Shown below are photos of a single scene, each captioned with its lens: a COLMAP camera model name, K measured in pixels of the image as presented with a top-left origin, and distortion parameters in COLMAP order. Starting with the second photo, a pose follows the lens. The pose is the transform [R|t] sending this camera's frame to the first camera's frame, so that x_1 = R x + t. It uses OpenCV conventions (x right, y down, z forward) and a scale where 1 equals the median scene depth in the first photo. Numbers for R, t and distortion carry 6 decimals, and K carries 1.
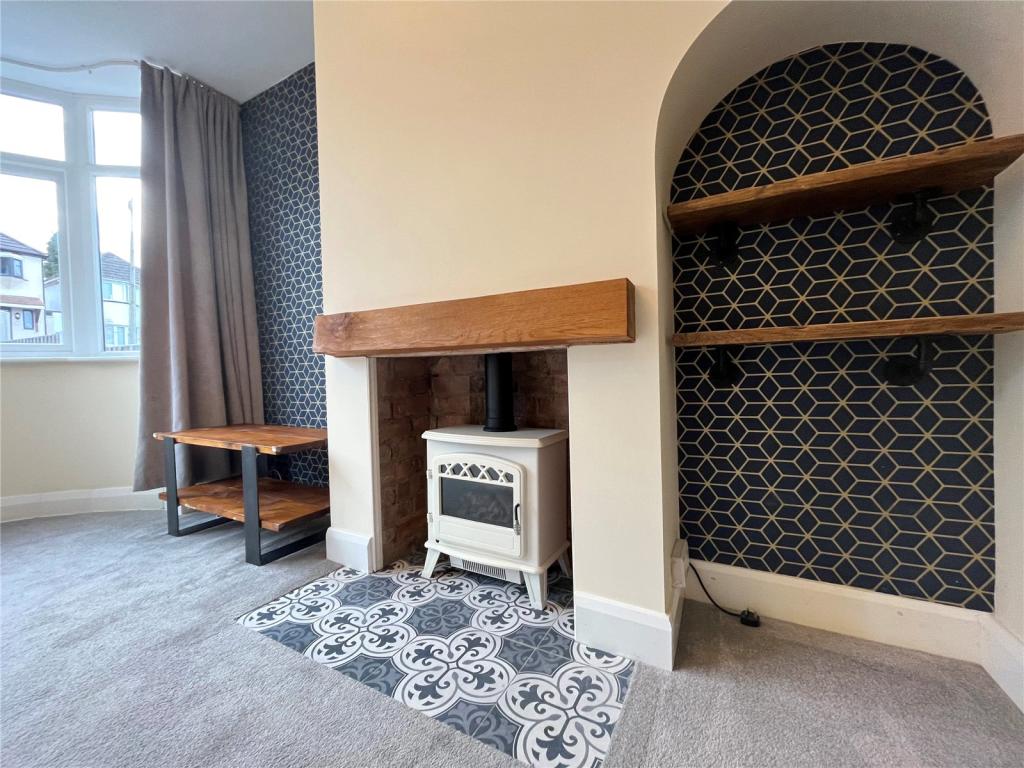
lens RADIAL K [[410.2, 0, 510.5], [0, 410.2, 384.6], [0, 0, 1]] dist [0.003796, 0.000197]
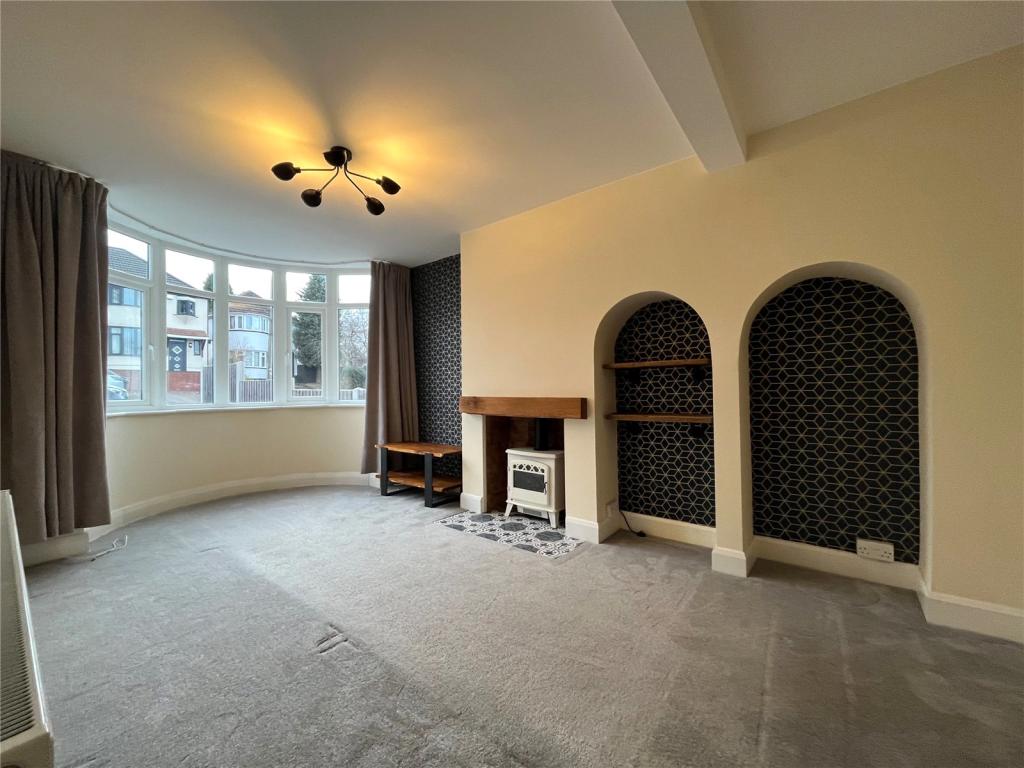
lens RADIAL K [[410.2, 0, 510.9], [0, 410.2, 387.0], [0, 0, 1]] dist [0.003796, 0.000197]
pose [[0.984540, 0.009992, -0.174875, 0.209417], [-0.015769, 0.999374, -0.031674, -0.163768], [0.174449, 0.033942, 0.984081, -1.269981]]
